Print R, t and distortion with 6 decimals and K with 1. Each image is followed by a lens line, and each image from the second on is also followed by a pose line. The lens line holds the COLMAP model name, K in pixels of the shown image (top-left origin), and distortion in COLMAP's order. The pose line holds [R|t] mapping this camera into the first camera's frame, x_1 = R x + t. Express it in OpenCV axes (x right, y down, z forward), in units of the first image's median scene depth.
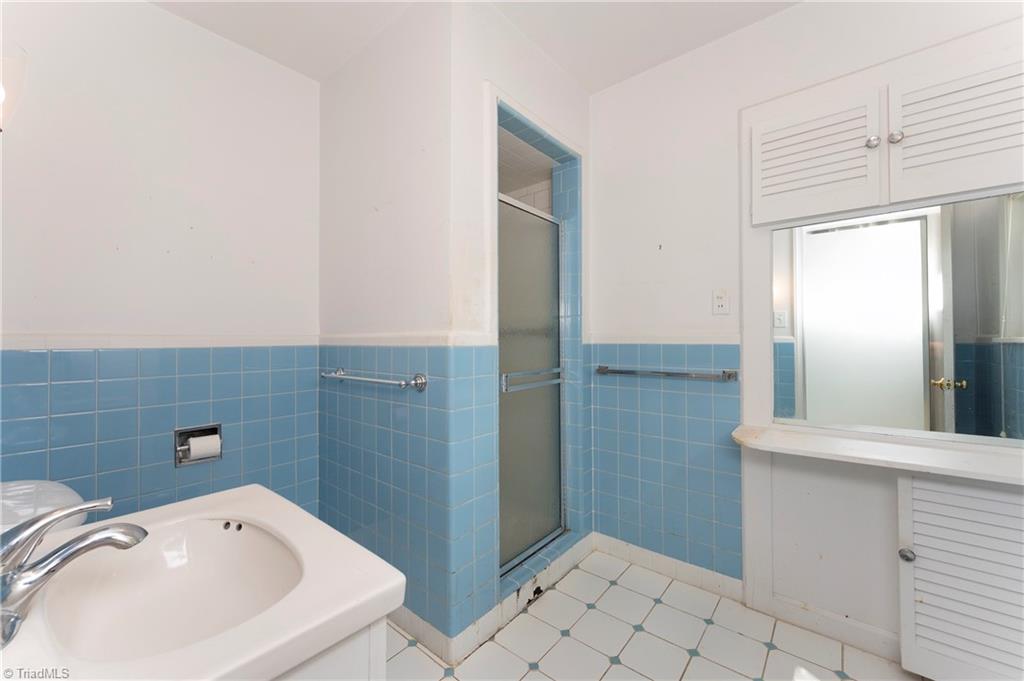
lens RADIAL K [[405.2, 0, 520.8], [0, 405.2, 336.7], [0, 0, 1]] dist [0.000902, 0.000182]
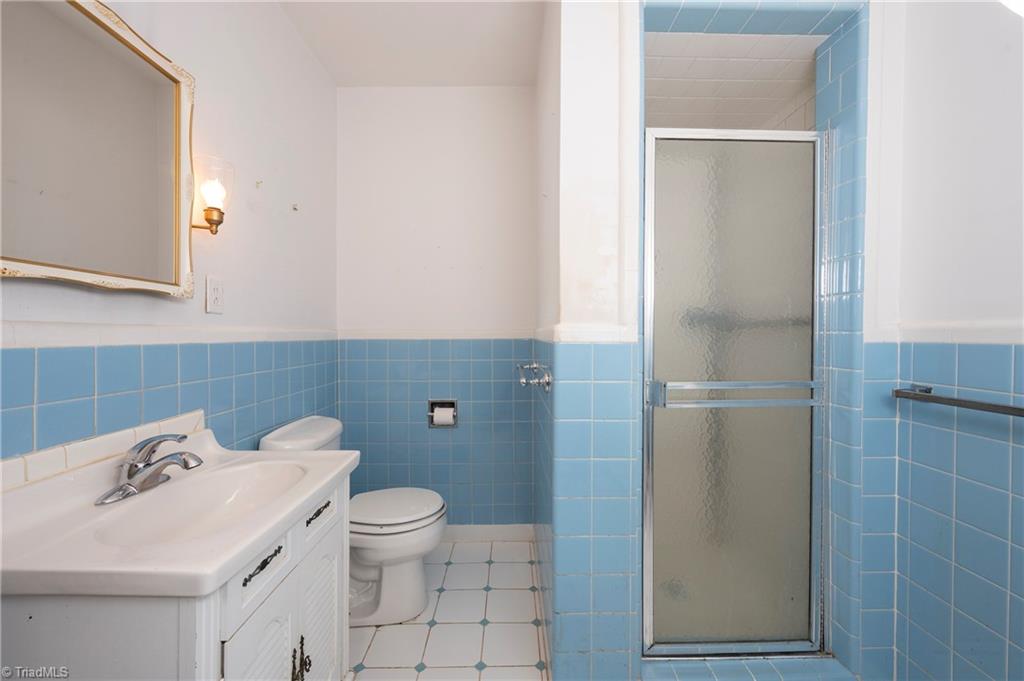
lens RADIAL K [[405.2, 0, 515.2], [0, 405.2, 341.2], [0, 0, 1]] dist [0.000902, 0.000182]
pose [[0.639723, 0.017043, -0.768417, 0.306430], [0.001679, 0.999721, 0.023572, 0.001586], [0.768604, -0.016370, 0.639515, 0.302974]]
